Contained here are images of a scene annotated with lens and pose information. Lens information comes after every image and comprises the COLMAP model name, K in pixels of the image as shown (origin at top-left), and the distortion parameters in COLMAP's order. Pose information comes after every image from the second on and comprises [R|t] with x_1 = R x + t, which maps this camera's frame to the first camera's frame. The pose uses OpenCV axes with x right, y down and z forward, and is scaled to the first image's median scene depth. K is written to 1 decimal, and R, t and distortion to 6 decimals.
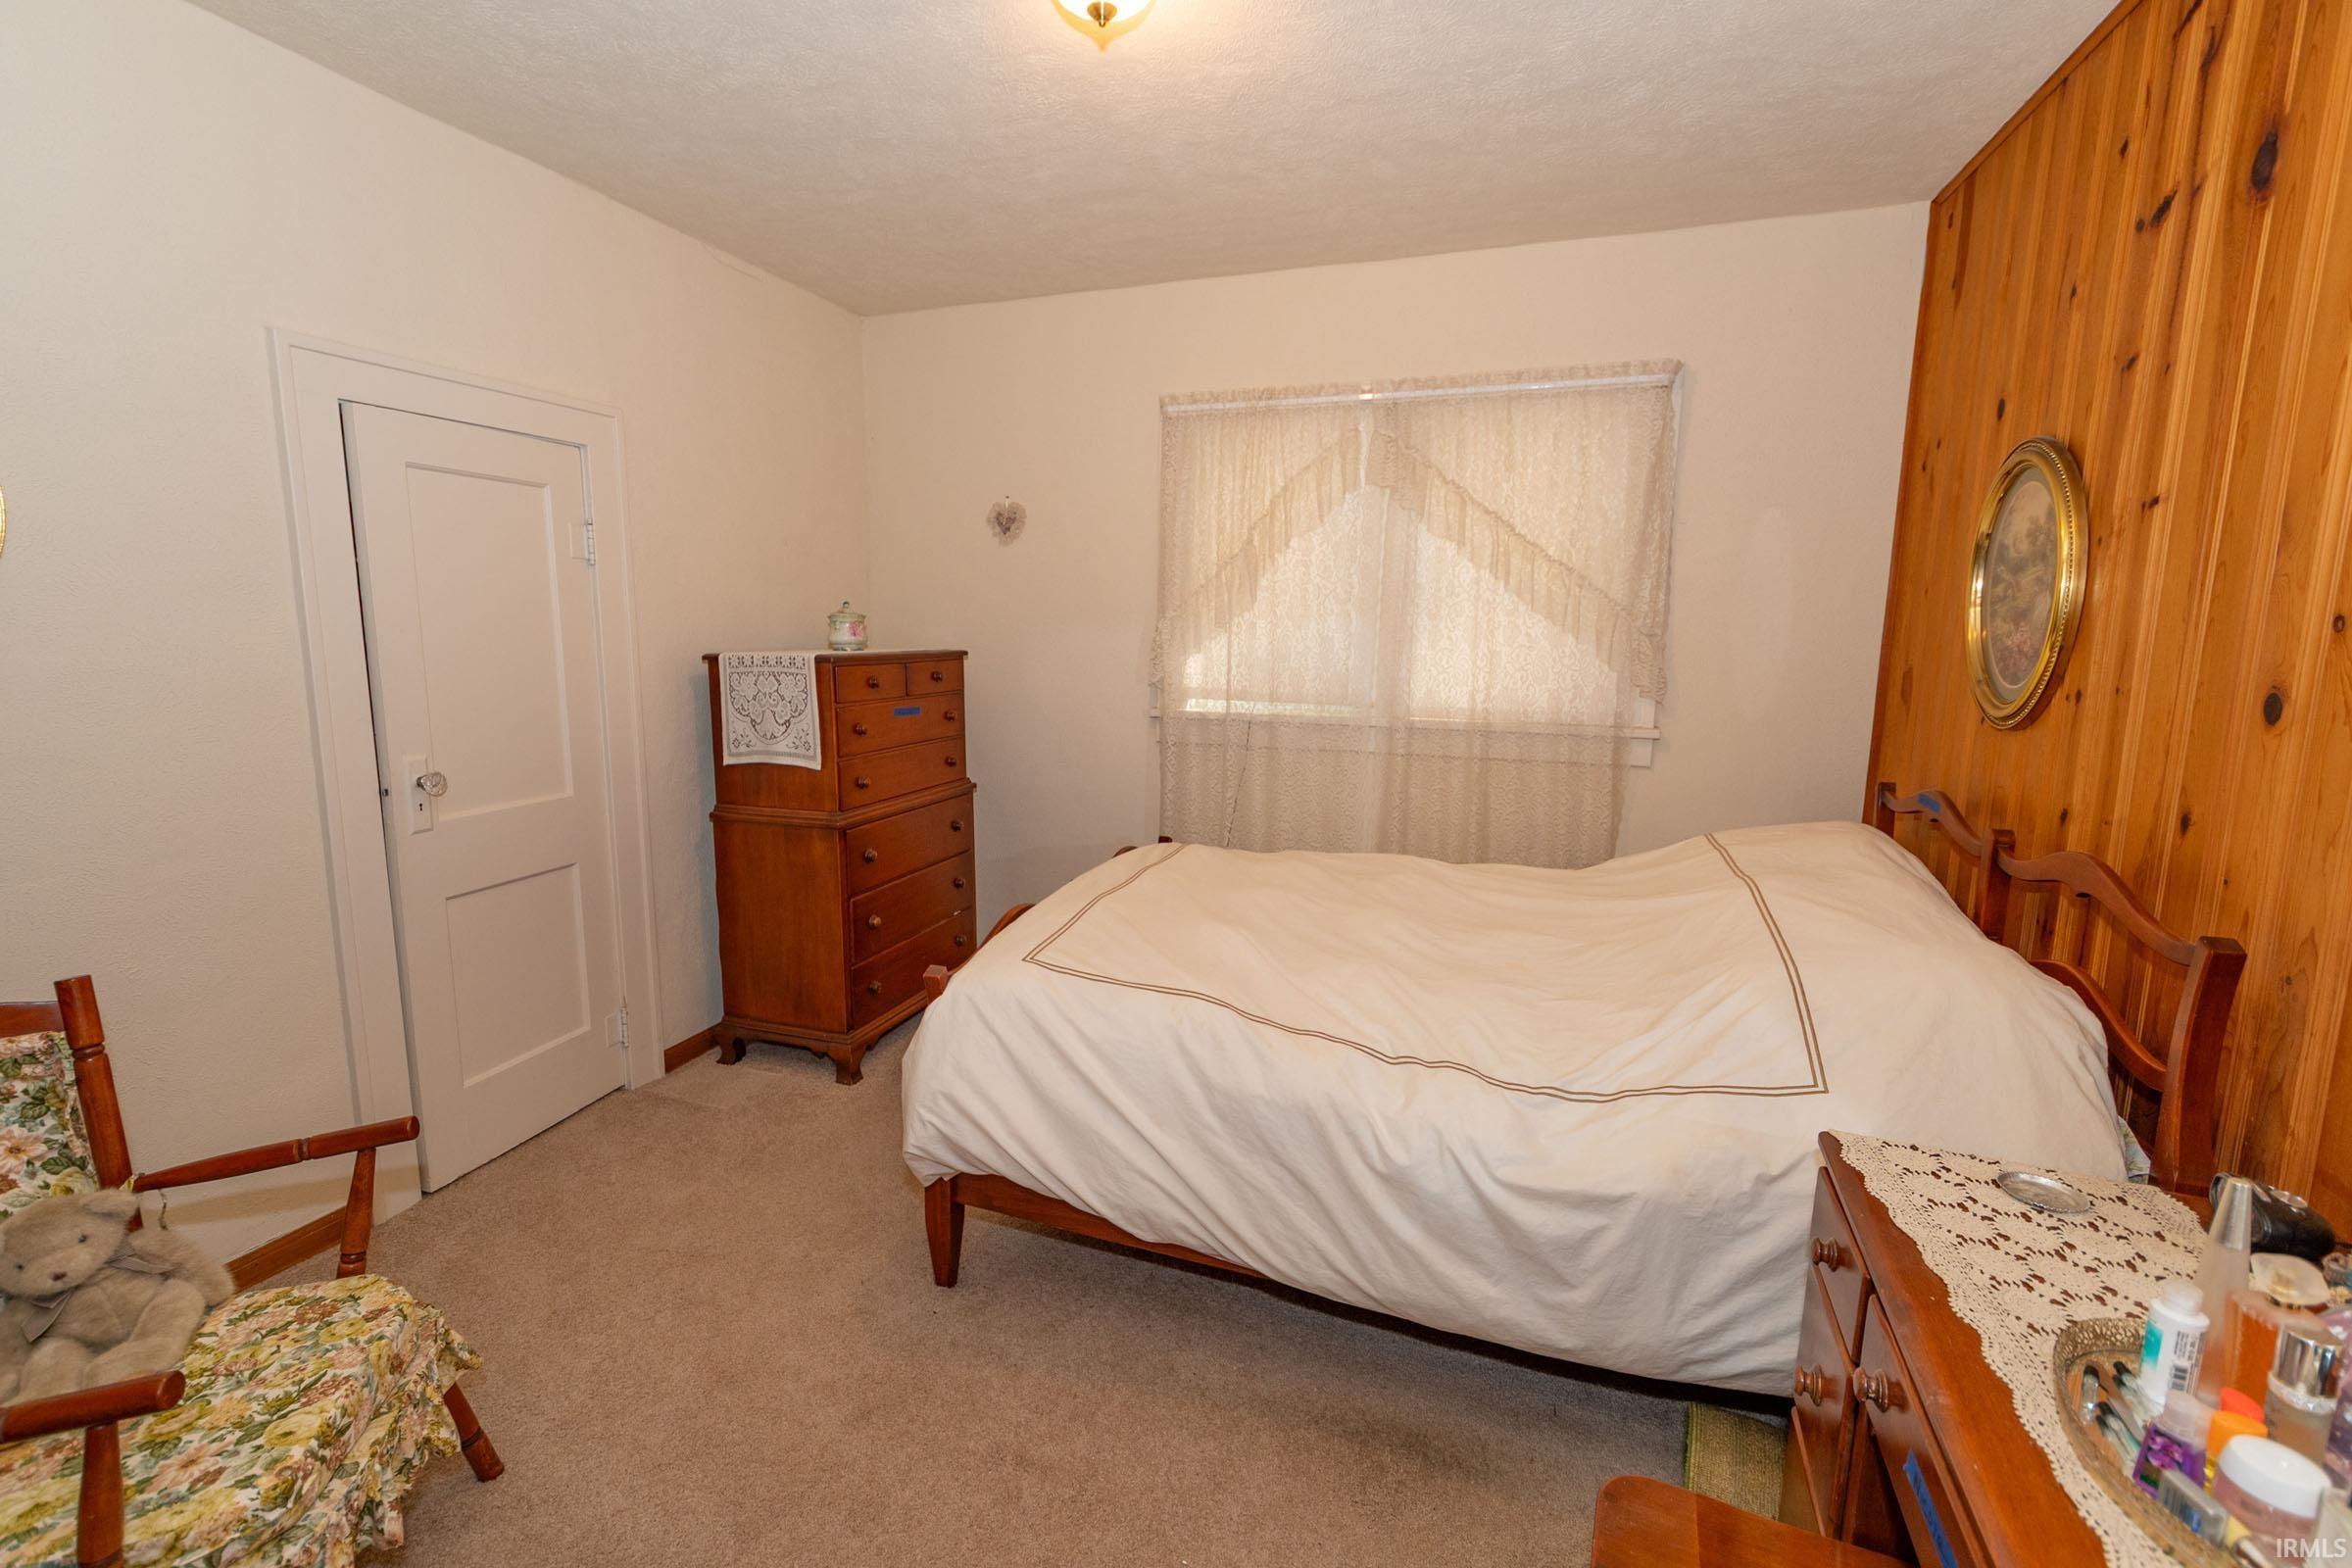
lens RADIAL K [[1034.2, 0, 1173.3], [0, 1034.2, 778.4], [0, 0, 1]] dist [-0.001686, 0.001455]
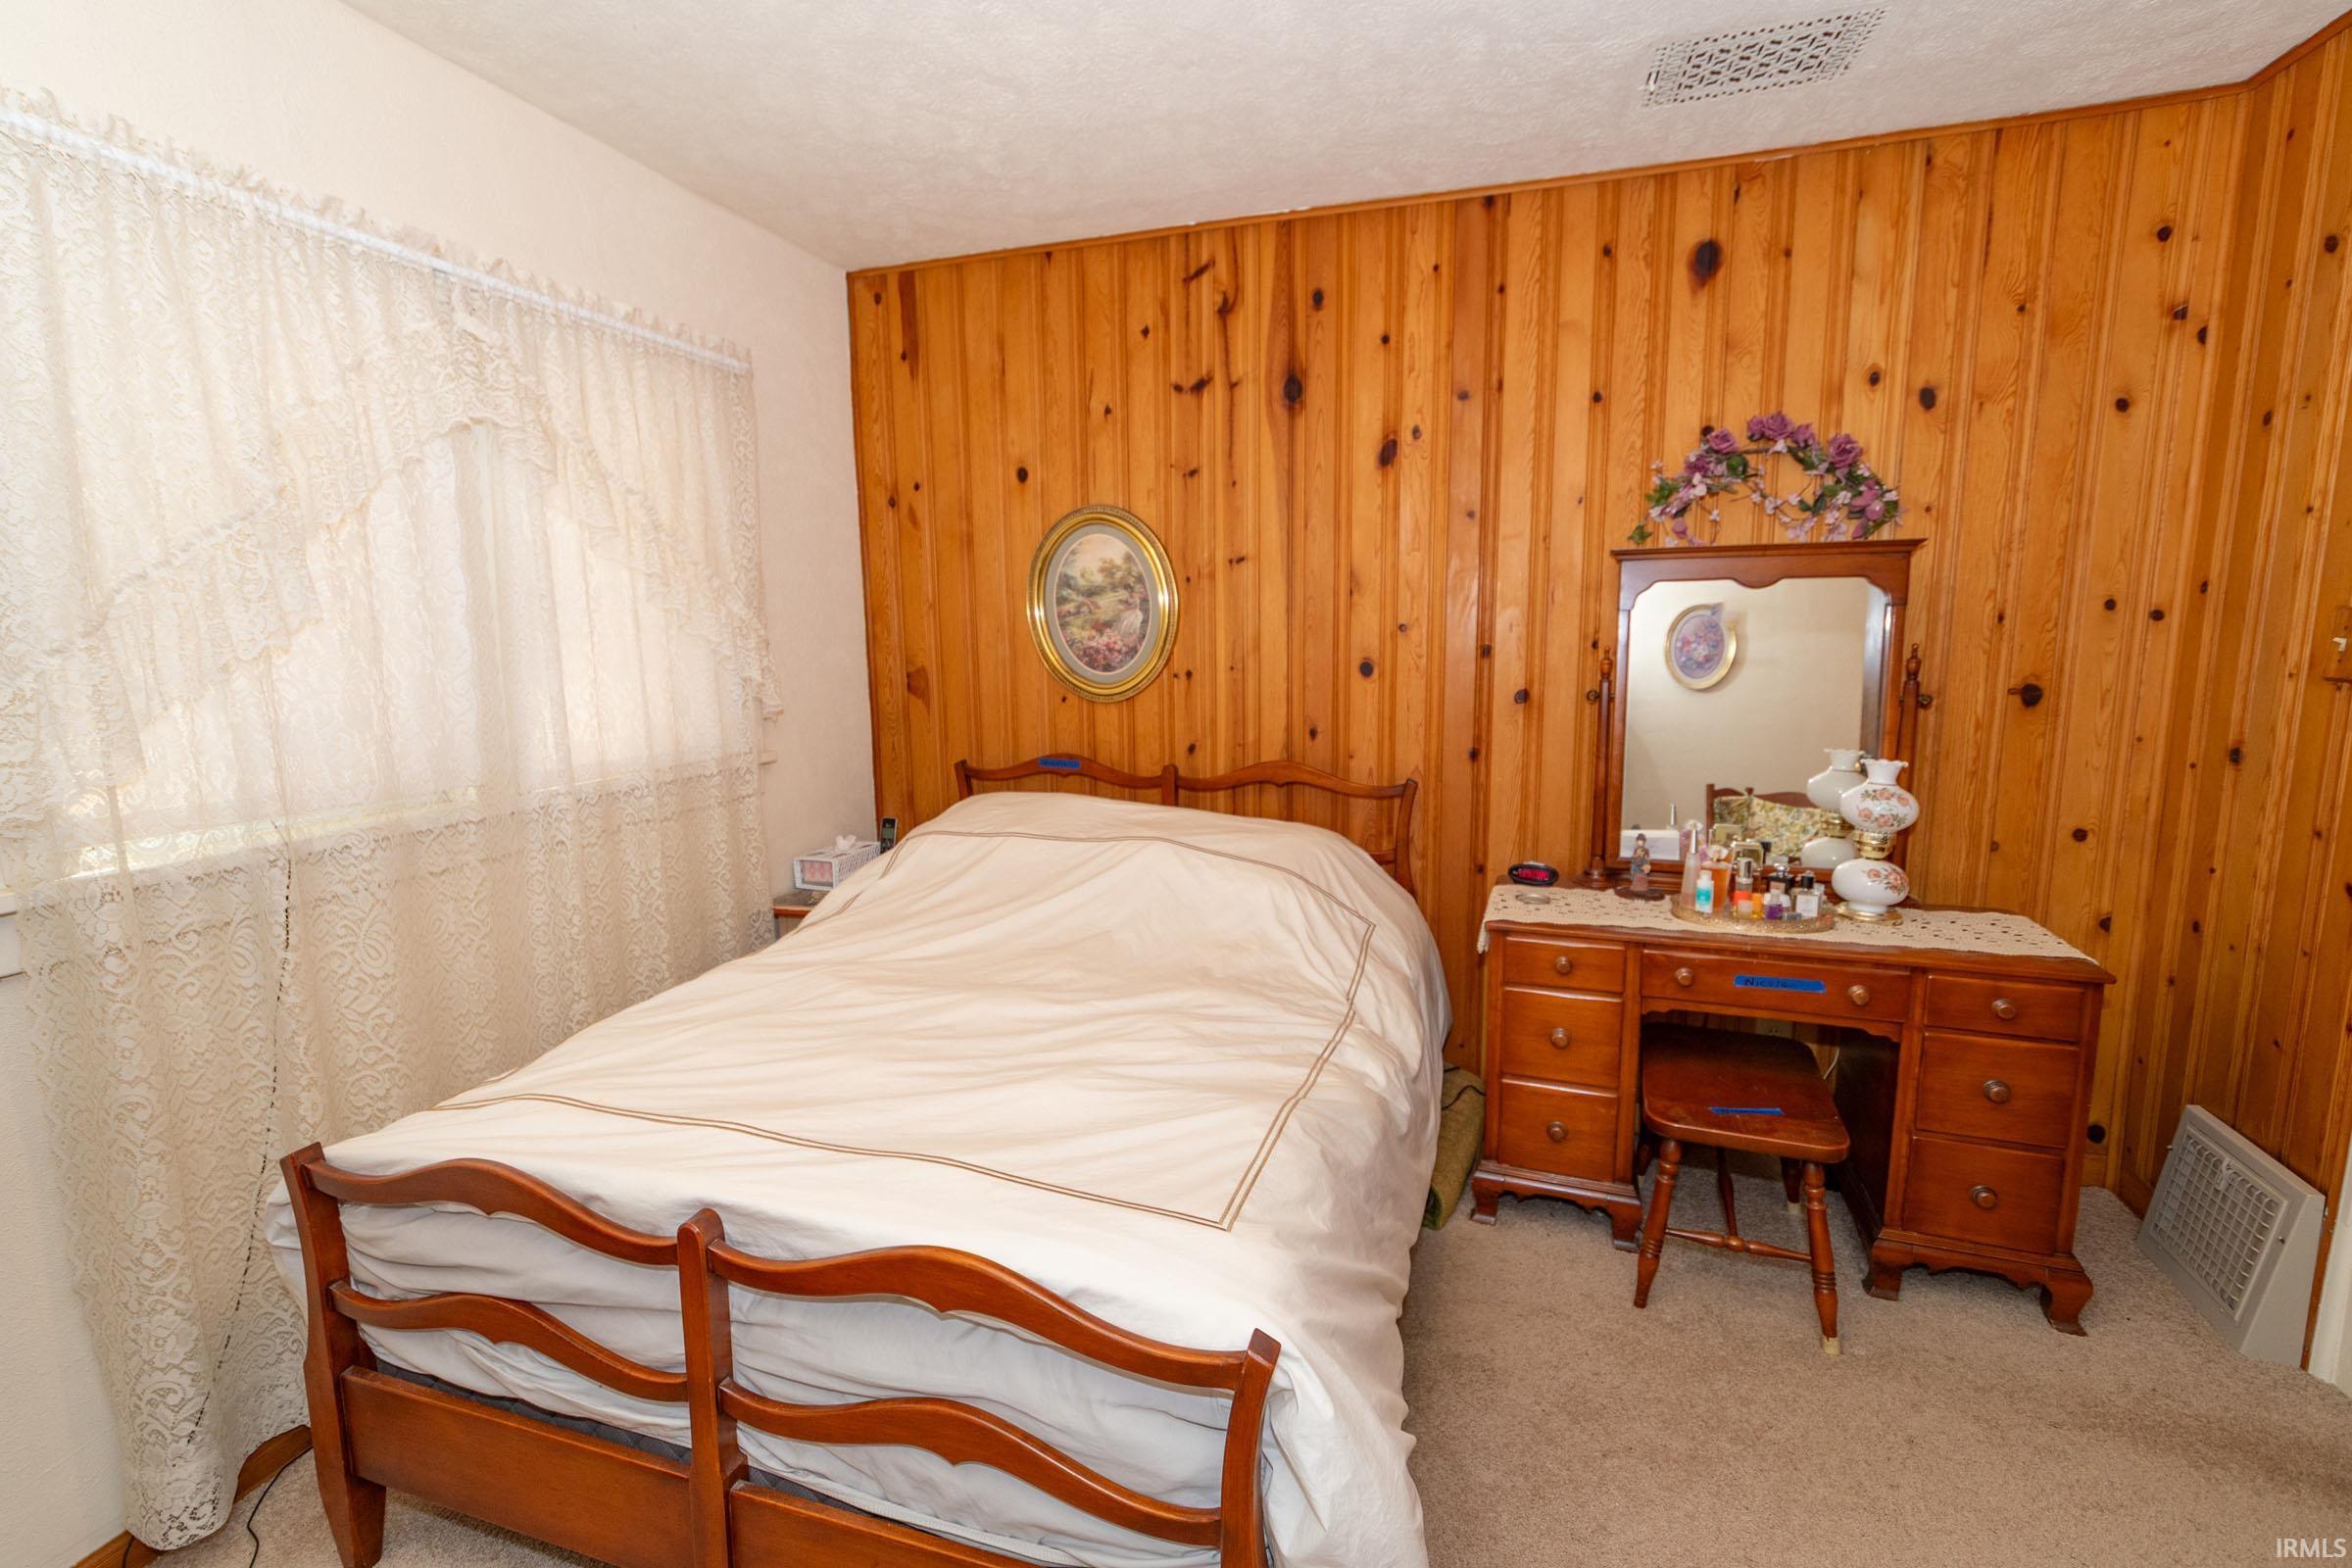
lens RADIAL K [[1034.2, 0, 1178.4], [0, 1034.2, 780.2], [0, 0, 1]] dist [-0.001686, 0.001455]
pose [[-0.035193, -0.151012, 0.987905, -0.653539], [0.165861, 0.973926, 0.154784, -0.149910], [-0.985521, 0.169303, -0.009228, 0.926531]]
